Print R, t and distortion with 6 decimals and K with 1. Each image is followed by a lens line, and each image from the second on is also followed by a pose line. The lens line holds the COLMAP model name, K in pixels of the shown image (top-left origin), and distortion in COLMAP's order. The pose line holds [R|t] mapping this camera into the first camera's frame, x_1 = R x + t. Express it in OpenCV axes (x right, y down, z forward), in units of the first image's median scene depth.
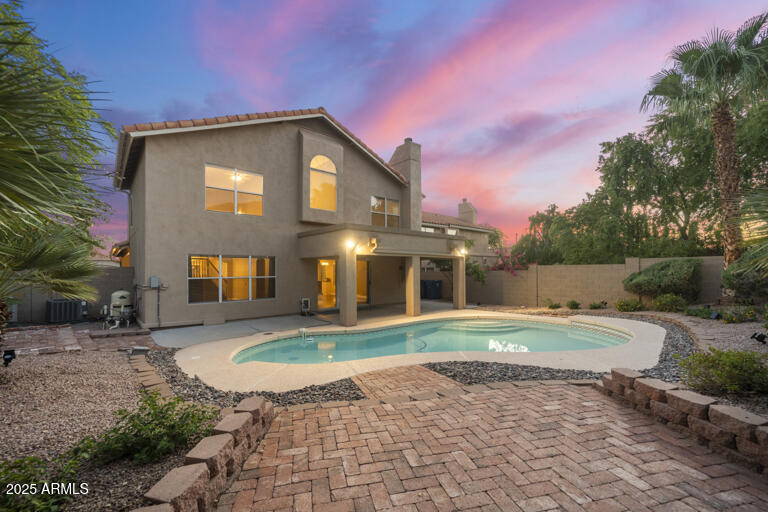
lens RADIAL K [[313.0, 0, 384.6], [0, 313.0, 272.4], [0, 0, 1]] dist [-0.000440, -0.000029]
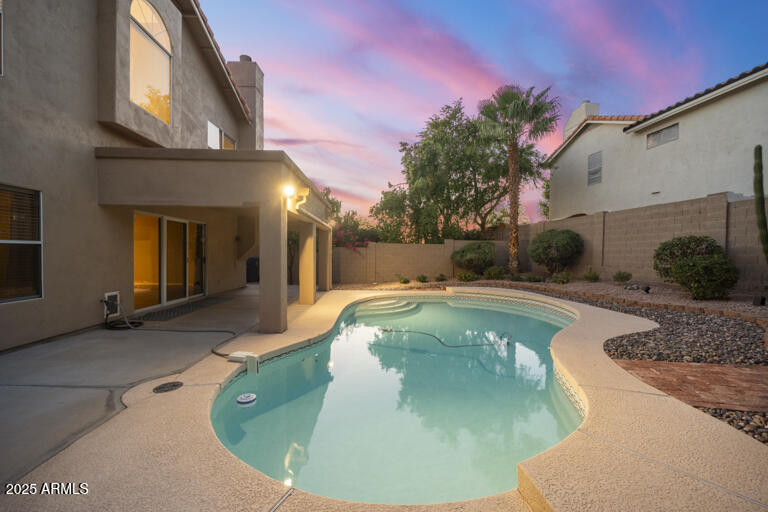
lens RADIAL K [[311.3, 0, 383.8], [0, 311.3, 258.8], [0, 0, 1]] dist [0.000849, -0.000012]
pose [[0.643241, 0.001947, 0.765662, -0.348733], [-0.017283, 0.999779, 0.011977, 0.021164], [-0.765469, -0.020937, 0.643132, 0.391372]]
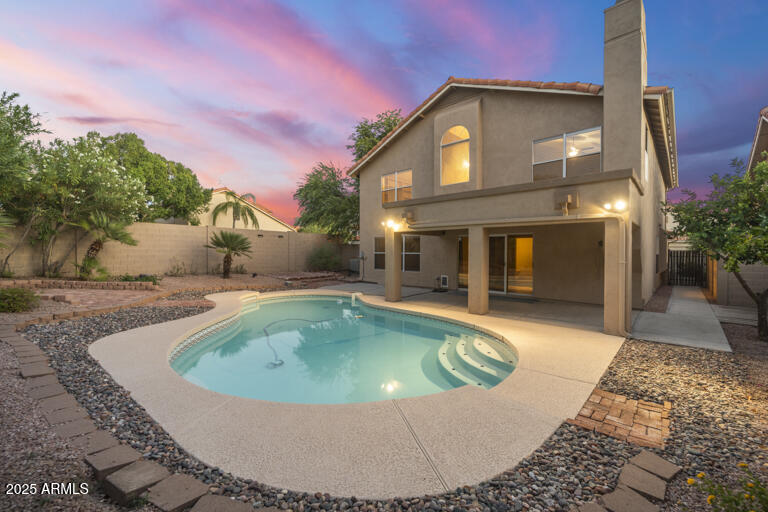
lens RADIAL K [[314.7, 0, 385.8], [0, 314.7, 253.8], [0, 0, 1]] dist [0.001096, 0.000255]
pose [[0.095836, 0.020486, -0.995186, 0.755326], [-0.006851, 0.999778, 0.019920, -0.006276], [0.995374, 0.004909, 0.095955, 0.720909]]
